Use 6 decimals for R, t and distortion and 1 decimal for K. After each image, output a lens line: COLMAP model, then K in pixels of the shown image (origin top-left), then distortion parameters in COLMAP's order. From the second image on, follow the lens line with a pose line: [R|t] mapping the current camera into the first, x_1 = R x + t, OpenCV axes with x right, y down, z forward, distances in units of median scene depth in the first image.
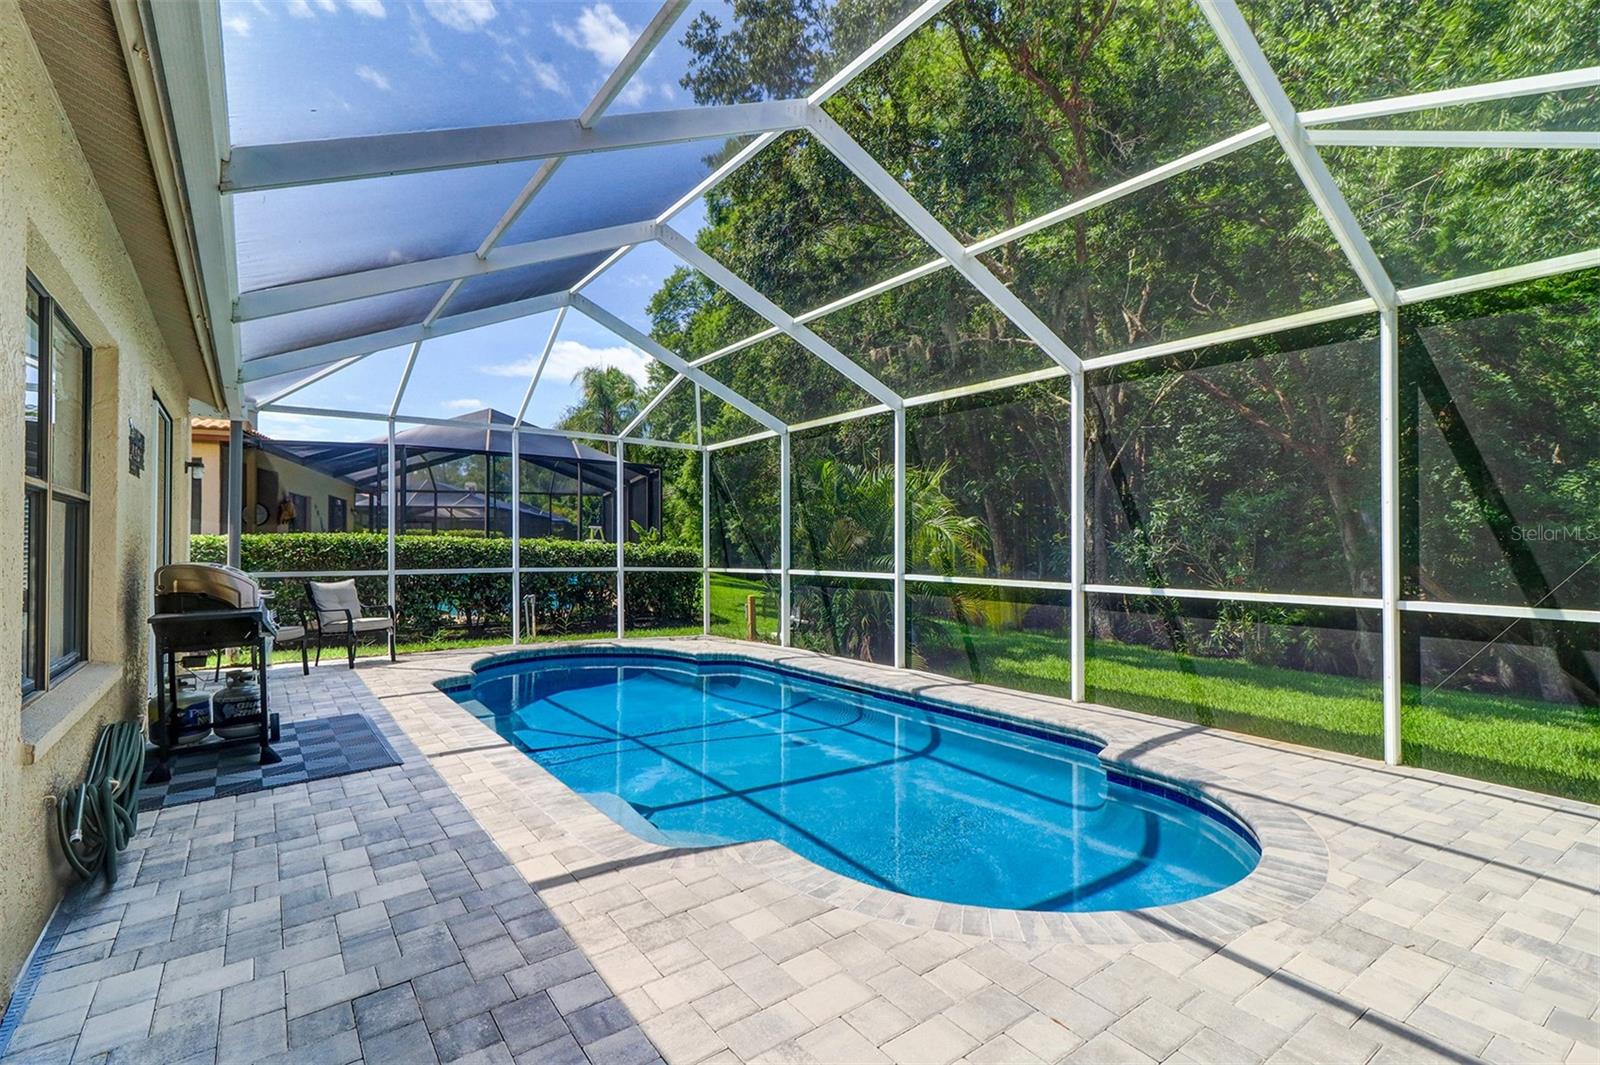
lens RADIAL K [[744.6, 0, 800.0], [0, 744.6, 532.5], [0, 0, 1]] dist [0.001506, 0.000321]
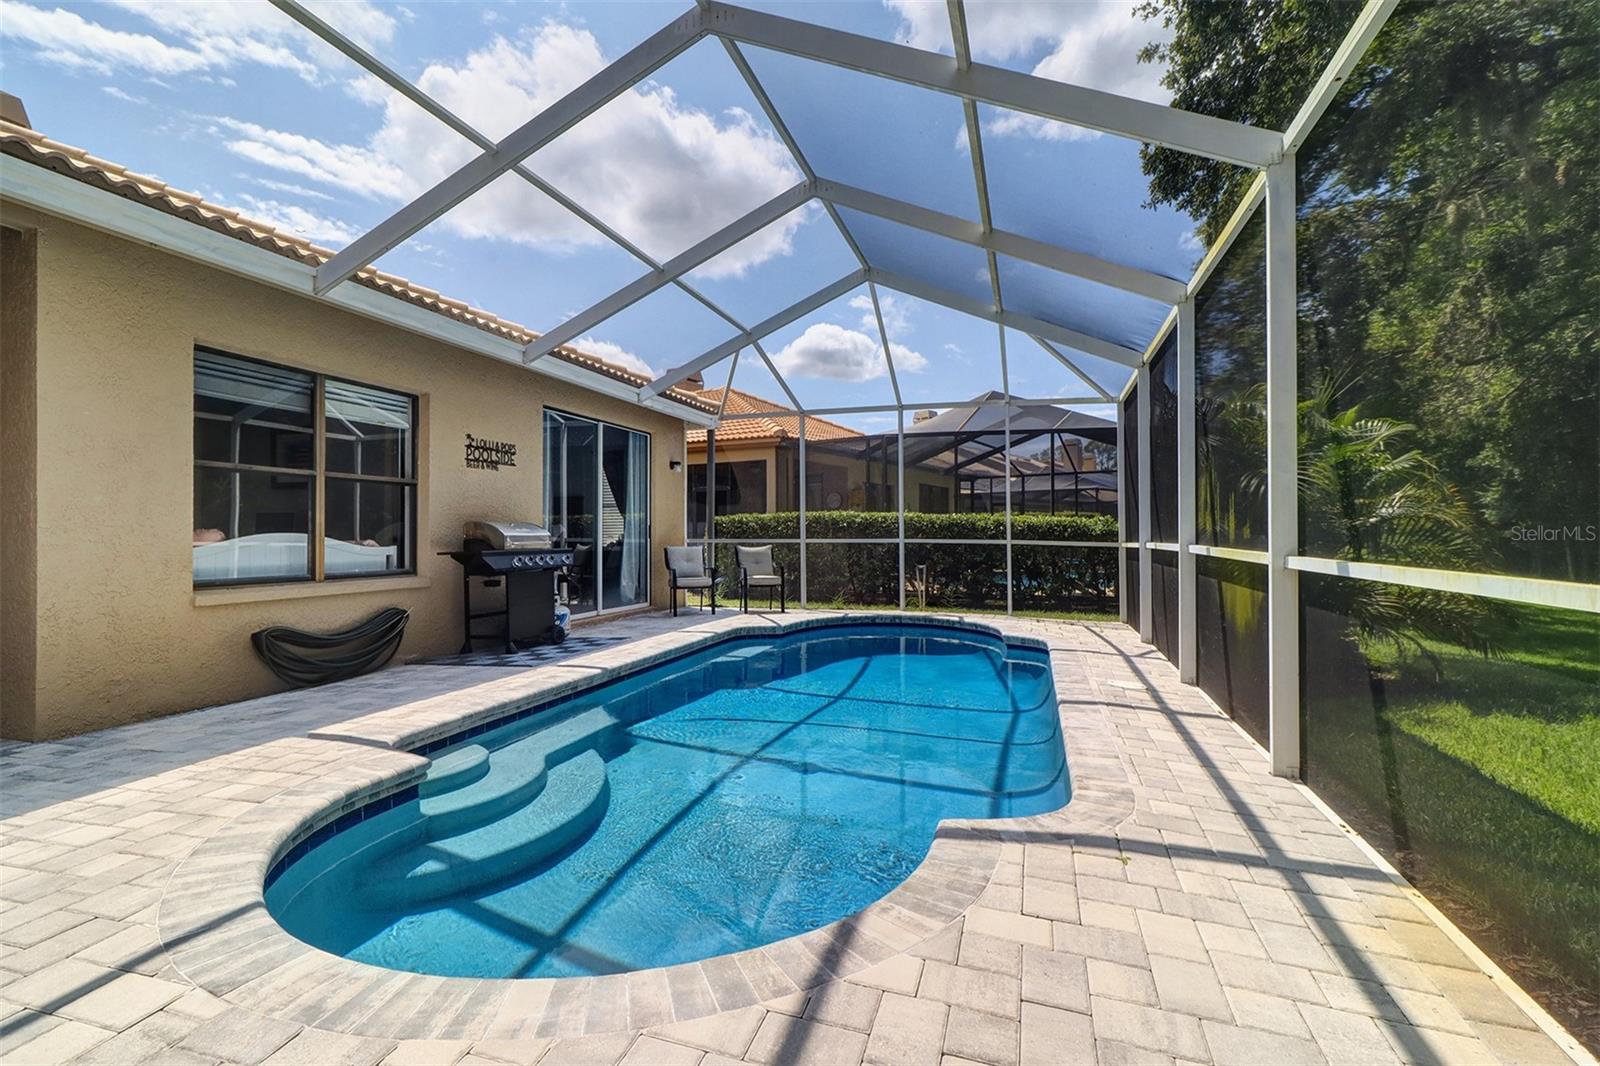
lens RADIAL K [[744.6, 0, 800.0], [0, 744.6, 533.0], [0, 0, 1]] dist [0.001506, 0.000321]
pose [[0.601716, -0.002307, -0.798707, 0.551350], [0.015365, 0.999844, 0.008688, 0.042103], [0.798562, -0.017500, 0.601658, 0.383618]]
